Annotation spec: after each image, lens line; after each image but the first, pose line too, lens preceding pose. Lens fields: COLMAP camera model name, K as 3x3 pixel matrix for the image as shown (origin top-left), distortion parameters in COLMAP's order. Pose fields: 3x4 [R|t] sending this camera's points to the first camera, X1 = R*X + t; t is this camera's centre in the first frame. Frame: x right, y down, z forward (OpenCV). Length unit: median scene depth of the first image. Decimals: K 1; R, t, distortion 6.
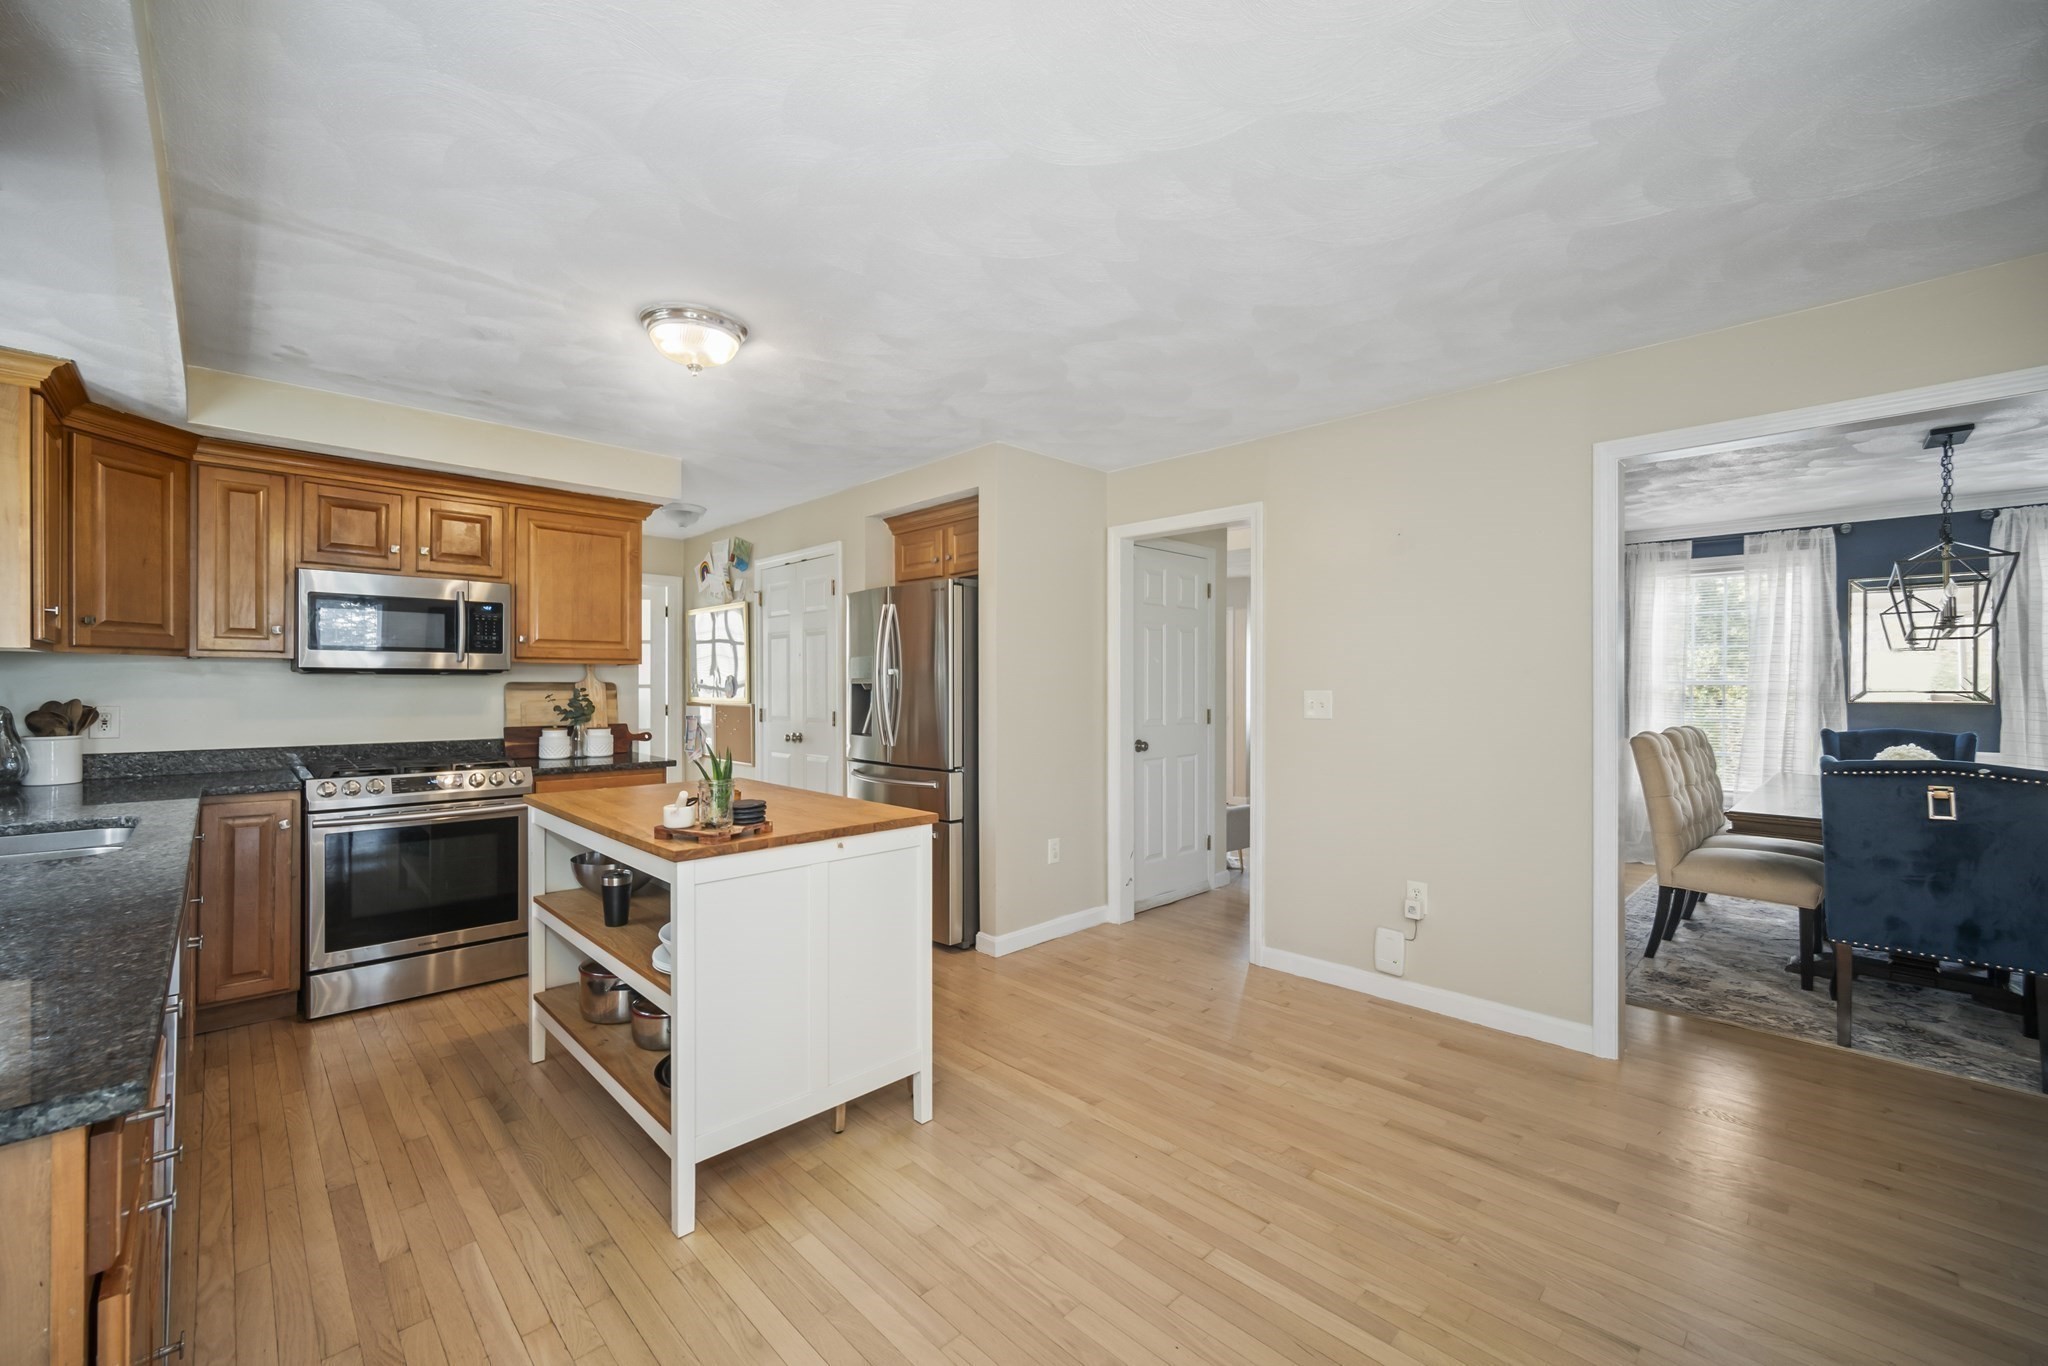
lens RADIAL K [[829.9, 0, 1024.0], [0, 829.9, 683.0], [0, 0, 1]] dist [0.000118, 0.000006]
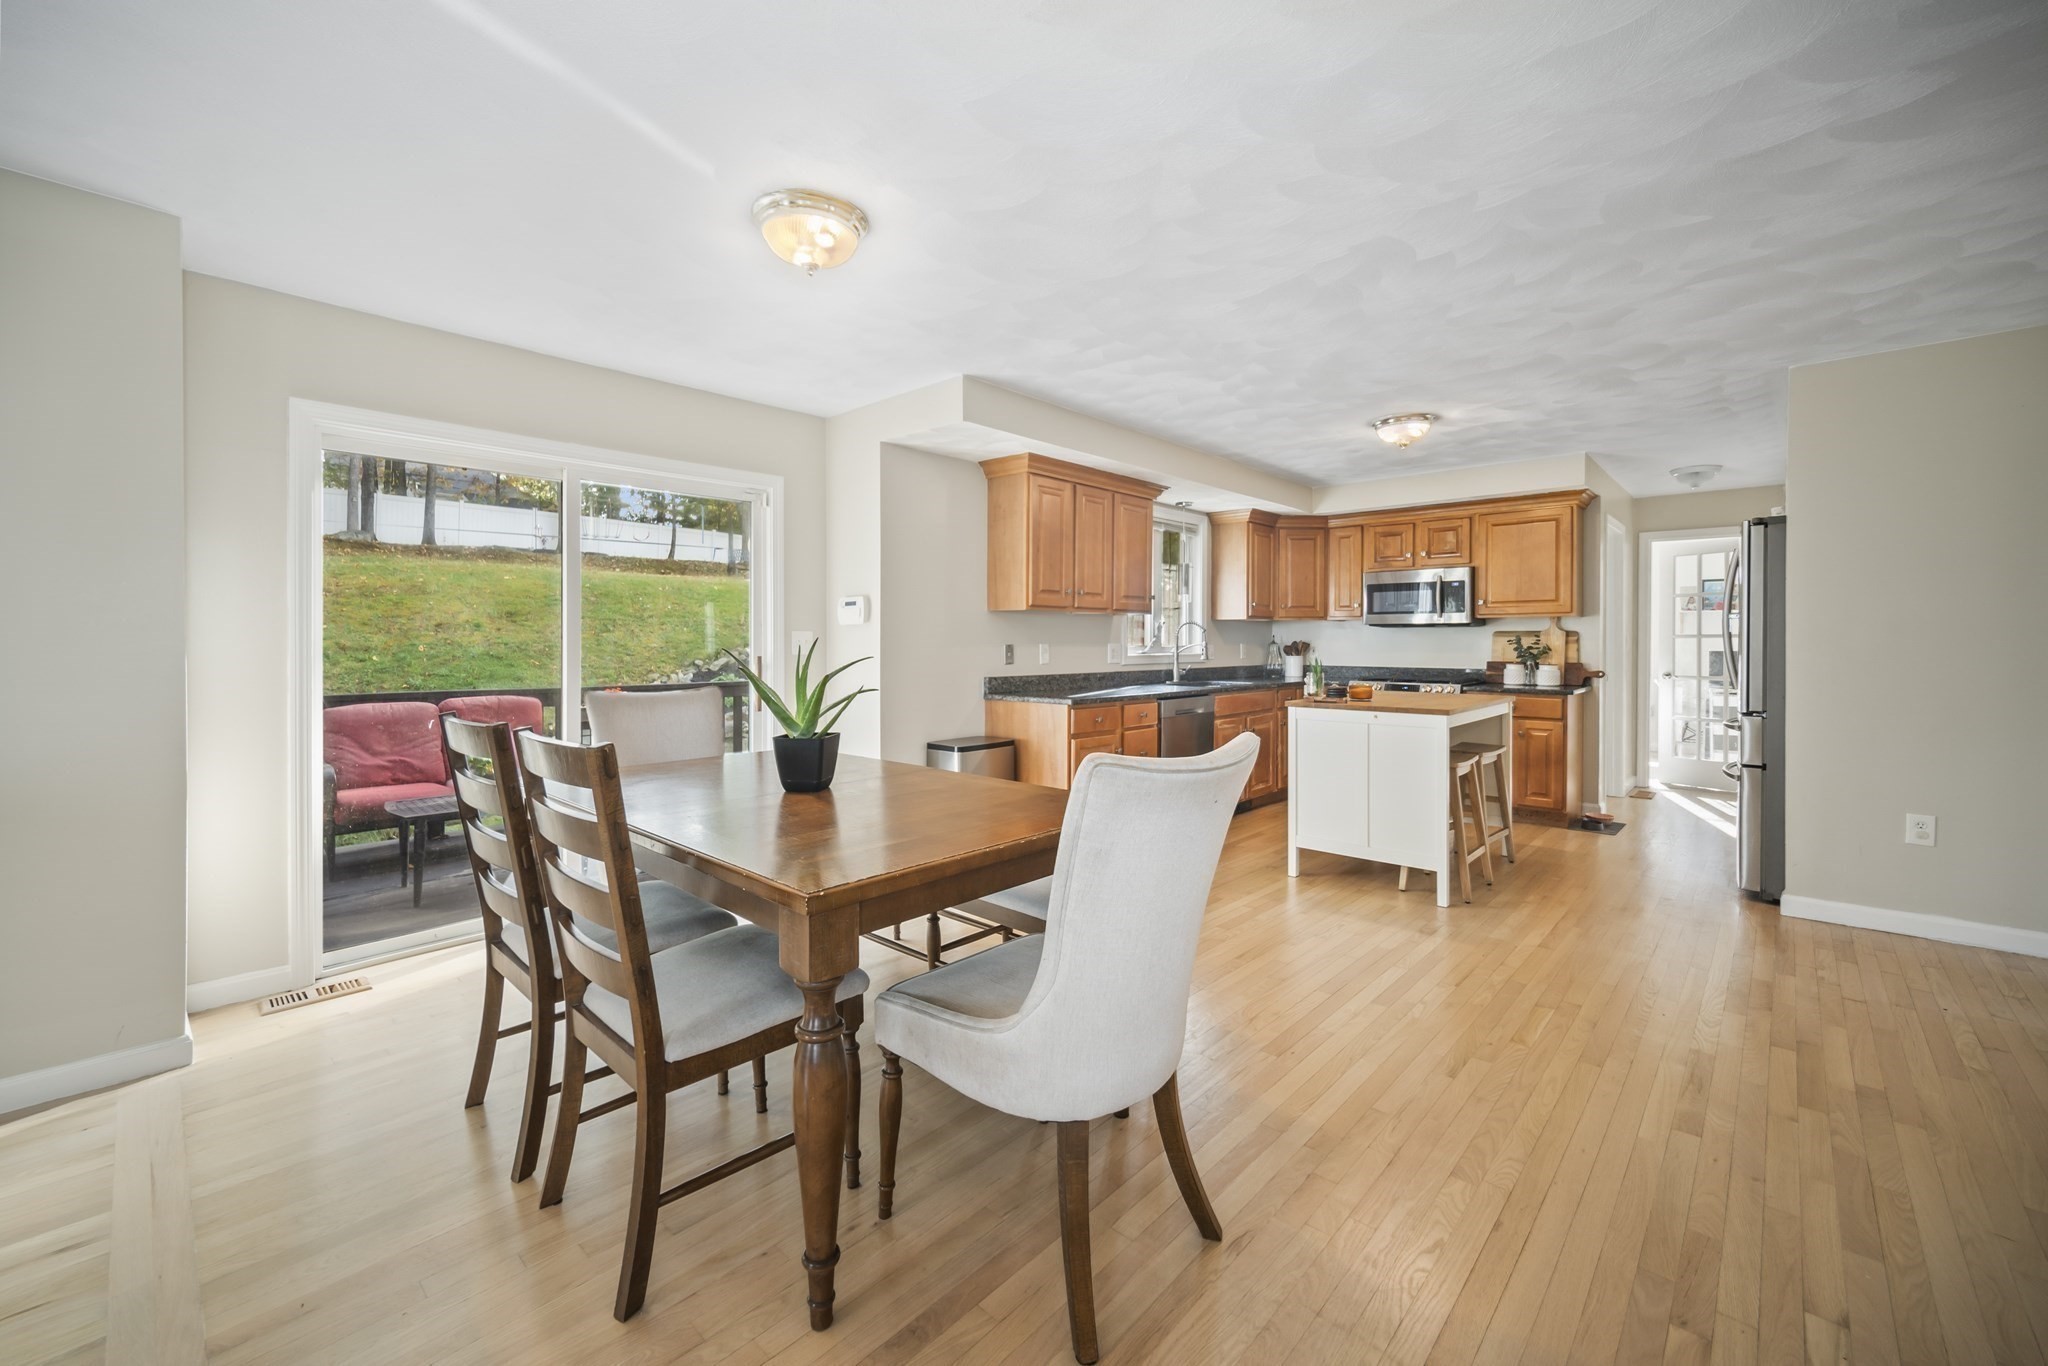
lens RADIAL K [[824.6, 0, 1019.0], [0, 824.6, 646.4], [0, 0, 1]] dist [0.000075, -0.000002]
pose [[0.062365, 0.005983, -0.998035, 1.055507], [0.001168, 0.999981, 0.006067, 0.021104], [0.998053, -0.001544, 0.062357, 0.081051]]
